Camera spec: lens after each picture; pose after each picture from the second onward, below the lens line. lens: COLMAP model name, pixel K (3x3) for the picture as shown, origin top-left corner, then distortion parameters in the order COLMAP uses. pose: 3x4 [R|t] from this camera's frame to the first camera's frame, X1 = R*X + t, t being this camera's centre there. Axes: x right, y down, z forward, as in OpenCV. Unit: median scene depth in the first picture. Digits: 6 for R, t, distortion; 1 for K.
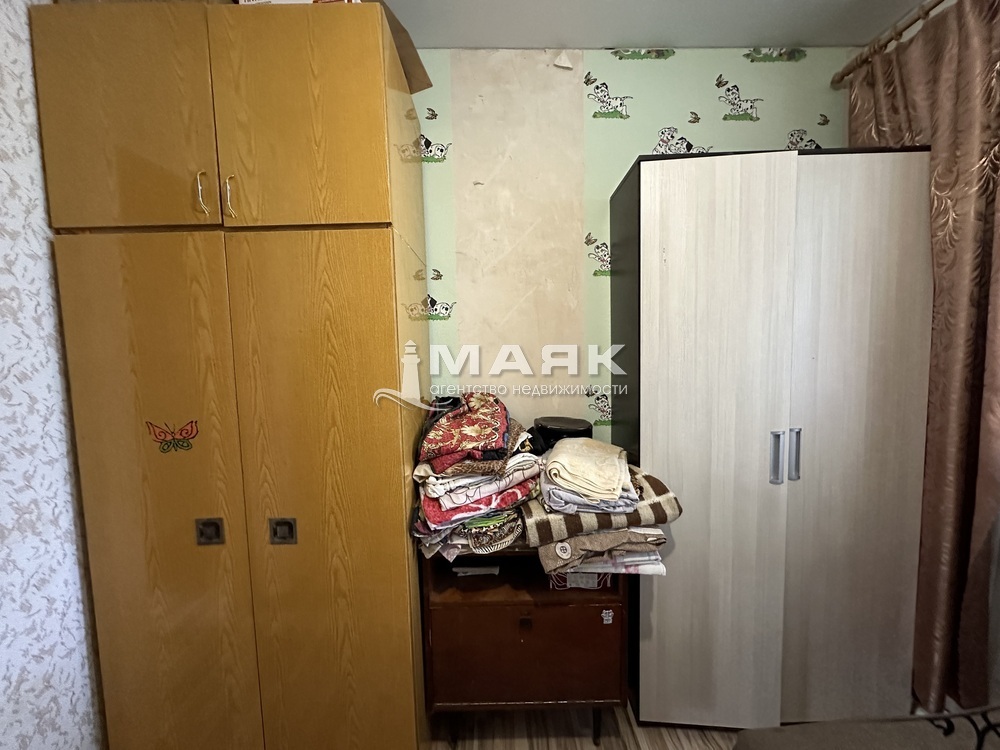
lens RADIAL K [[398.8, 0, 500.1], [0, 398.8, 374.2], [0, 0, 1]] dist [-0.002808, 0.000454]
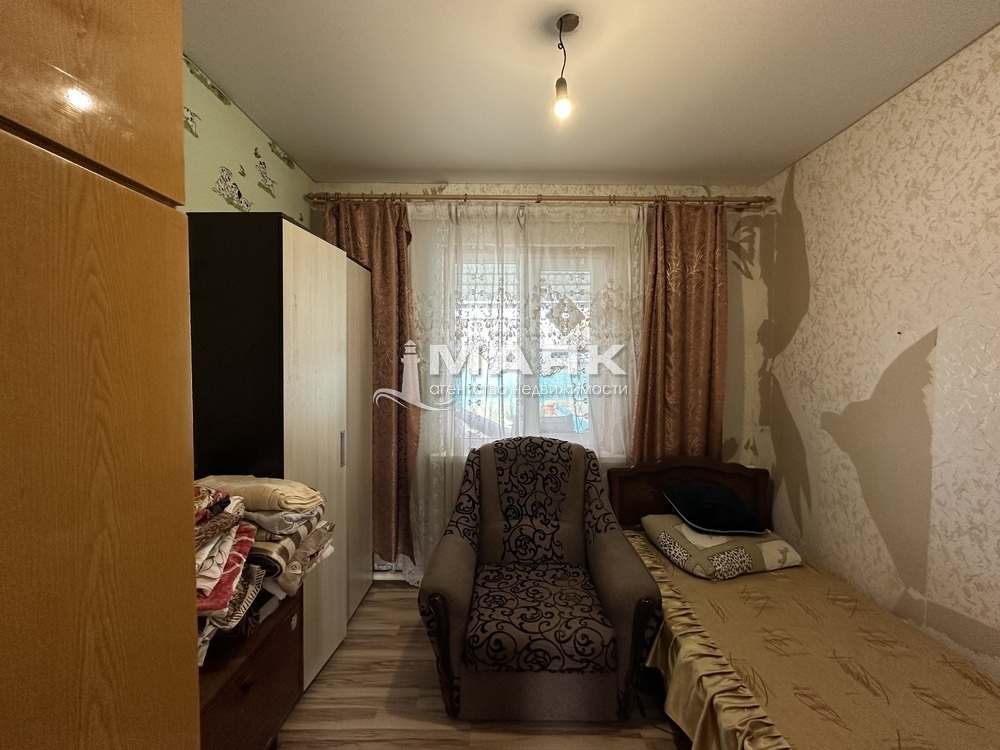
lens RADIAL K [[398.8, 0, 501.6], [0, 398.8, 374.6], [0, 0, 1]] dist [-0.002808, 0.000454]
pose [[0.008676, -0.009453, 0.999918, -0.651375], [0.062255, 0.998021, 0.008895, -0.035682], [-0.998023, 0.062173, 0.009247, 0.300128]]
